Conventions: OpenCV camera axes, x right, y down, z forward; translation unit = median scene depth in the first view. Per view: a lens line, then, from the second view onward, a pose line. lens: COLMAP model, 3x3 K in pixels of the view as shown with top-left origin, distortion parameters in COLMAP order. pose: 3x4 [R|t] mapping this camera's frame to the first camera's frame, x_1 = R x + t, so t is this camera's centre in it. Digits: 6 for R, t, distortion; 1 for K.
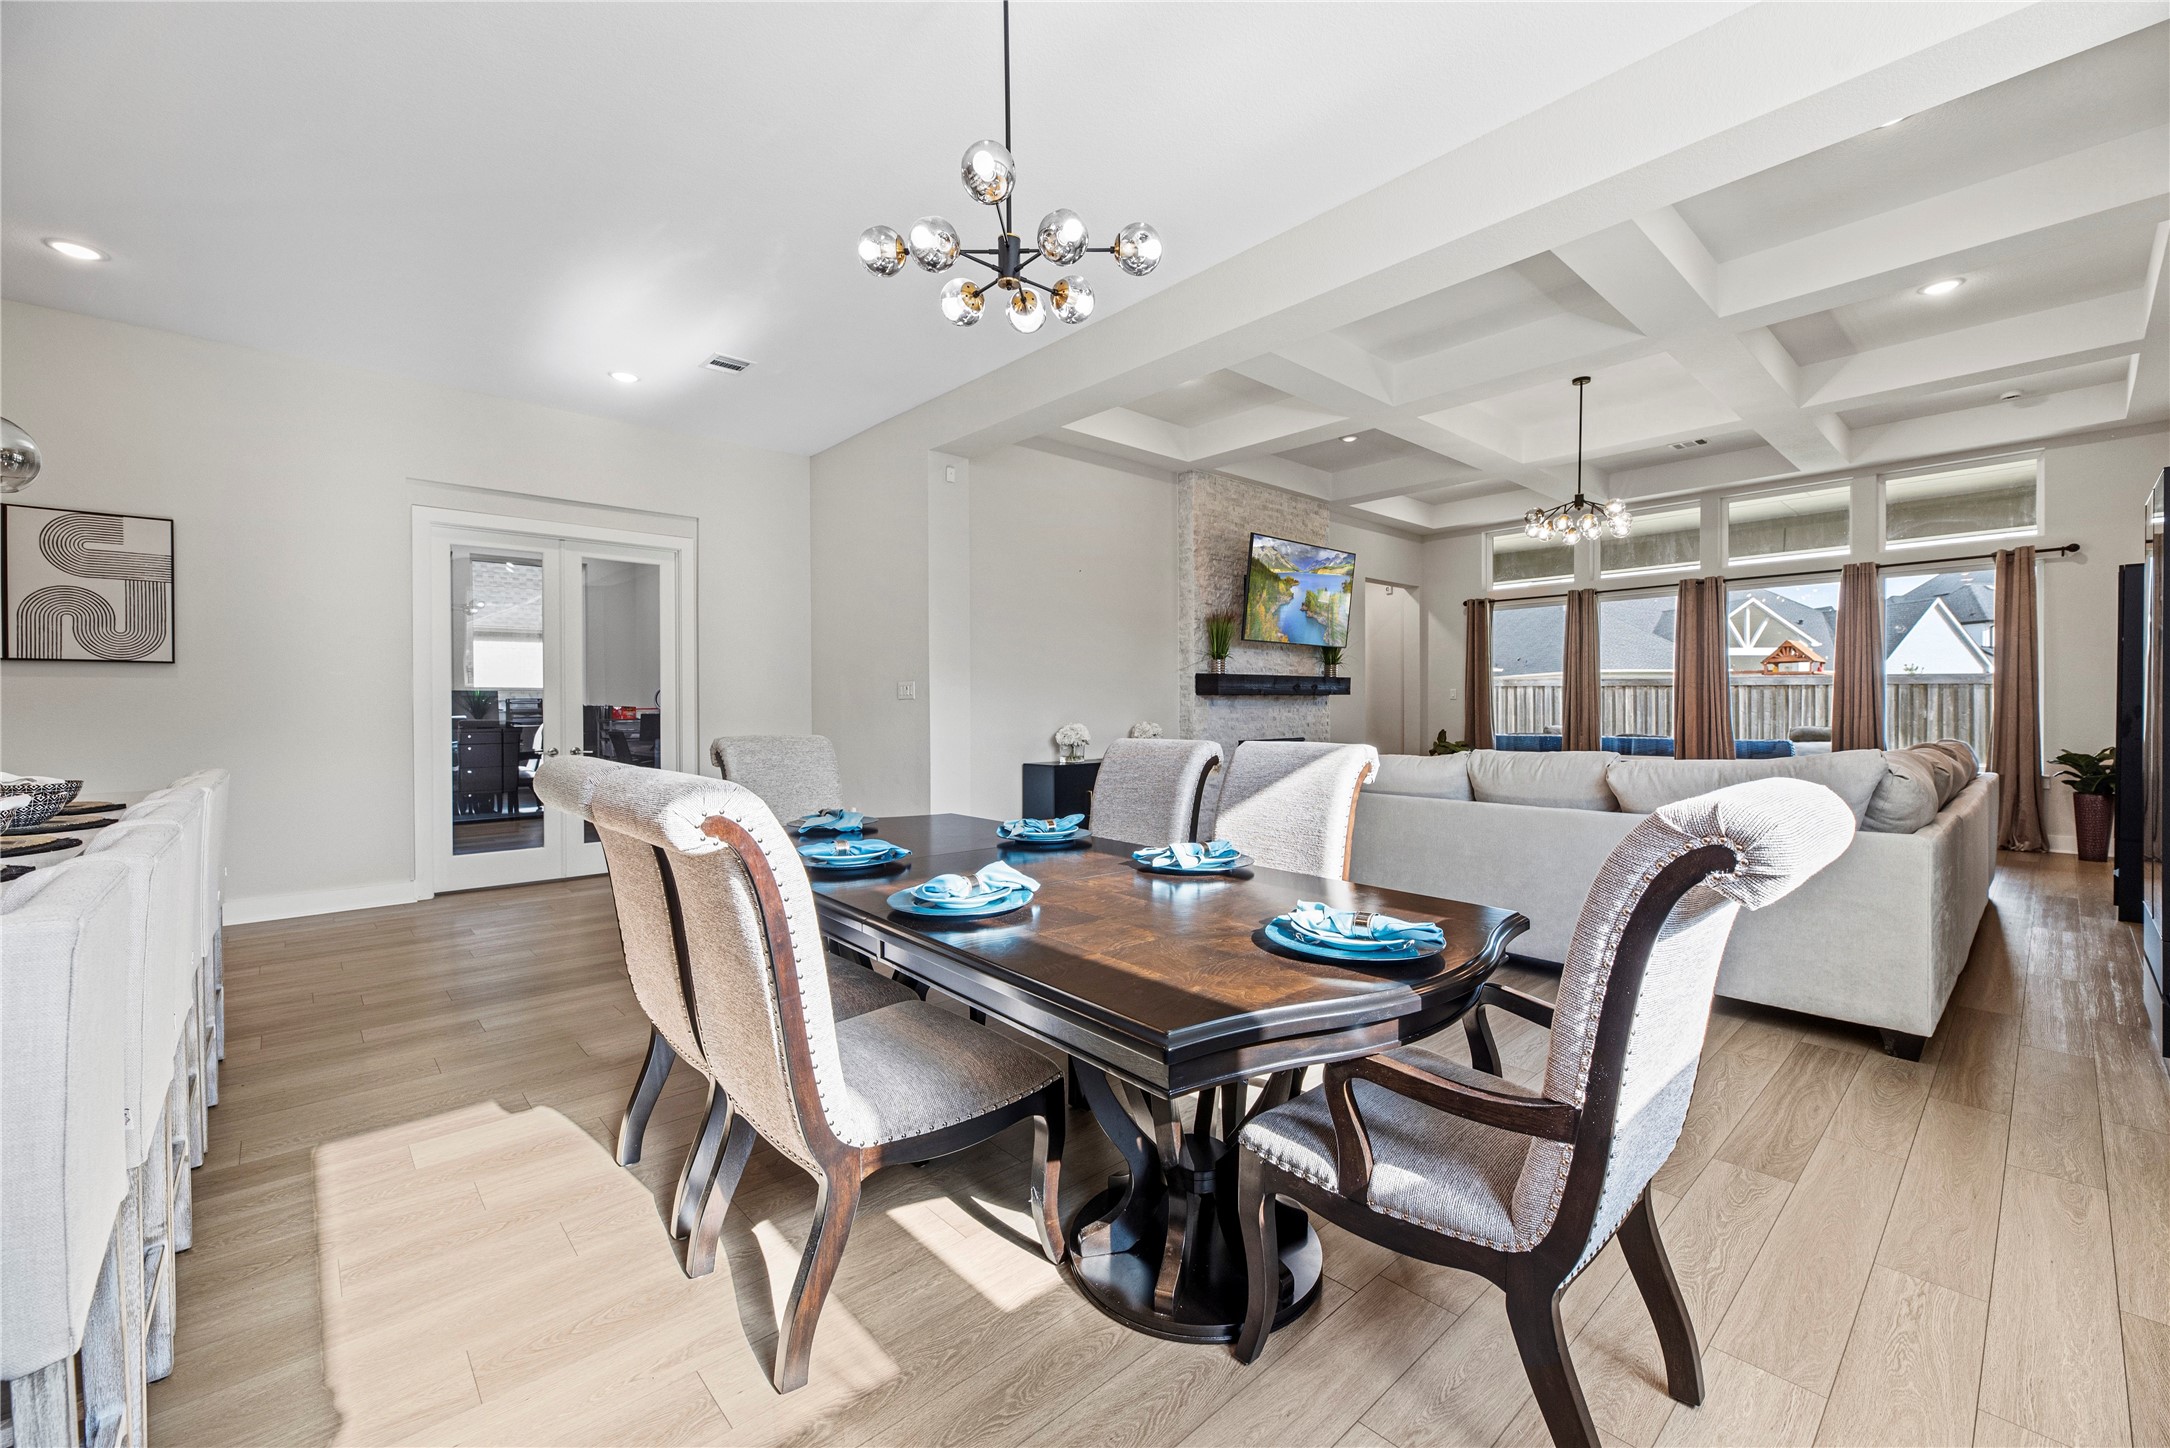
lens RADIAL K [[878.8, 0, 1094.8], [0, 878.8, 715.8], [0, 0, 1]] dist [0.000791, 0.000653]
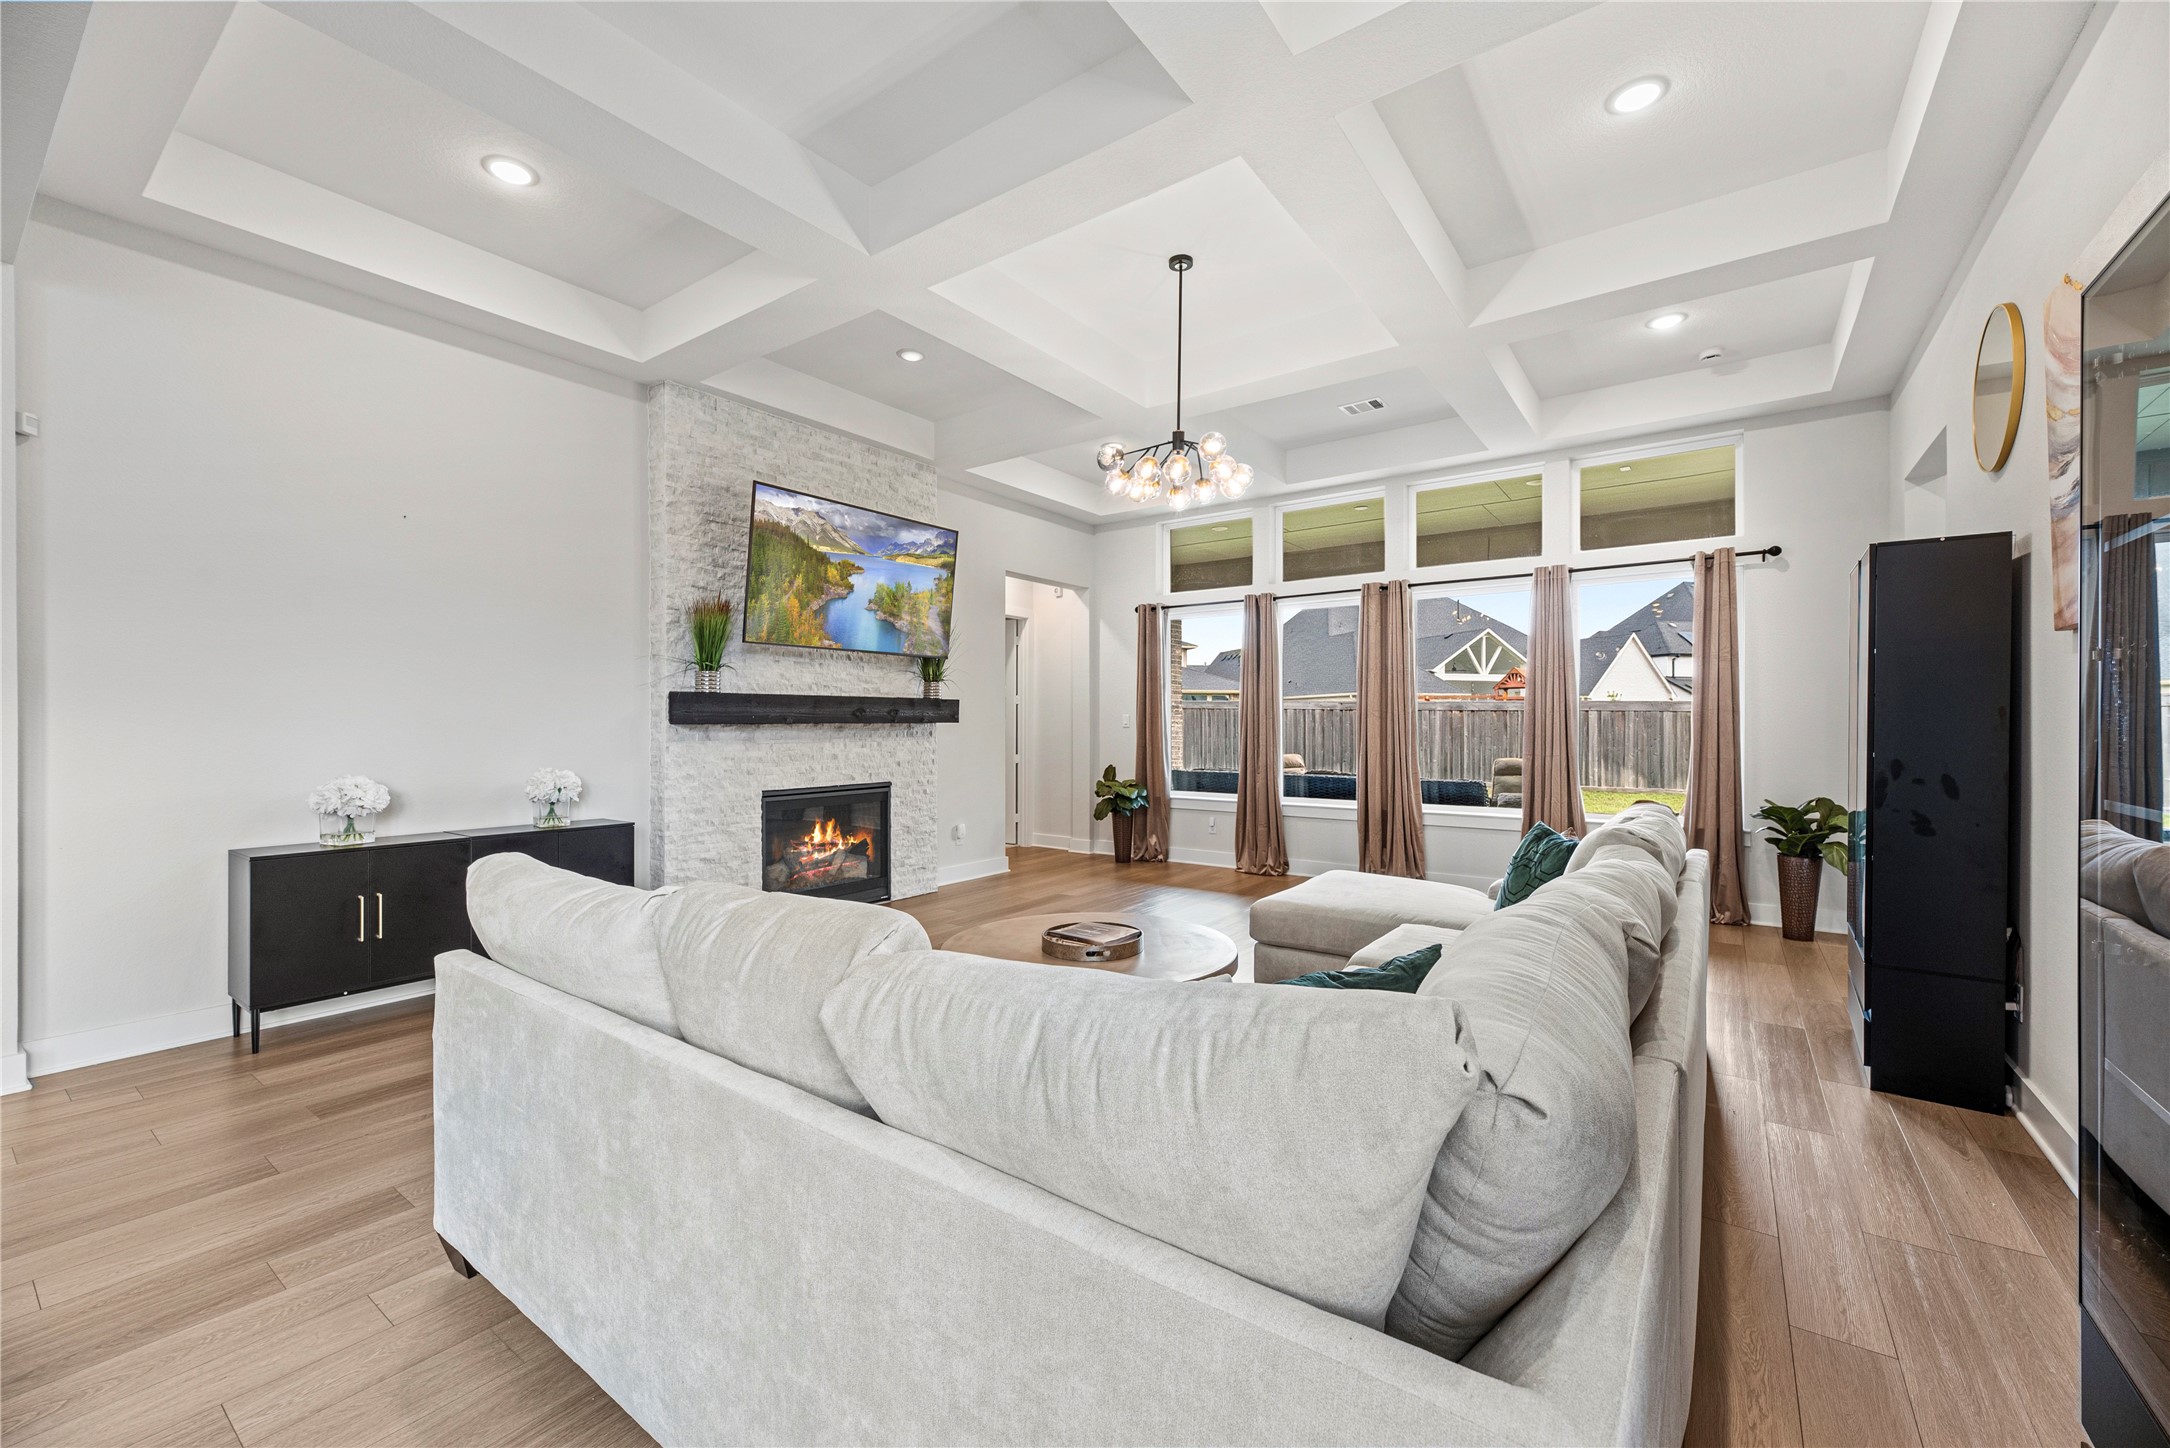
lens RADIAL K [[878.8, 0, 1078.7], [0, 878.8, 729.1], [0, 0, 1]] dist [0.000791, 0.000653]
pose [[0.979841, 0.004310, 0.199732, 0.281523], [-0.003266, 0.999979, -0.005556, -0.017340], [-0.199752, 0.004792, 0.979835, 0.294110]]
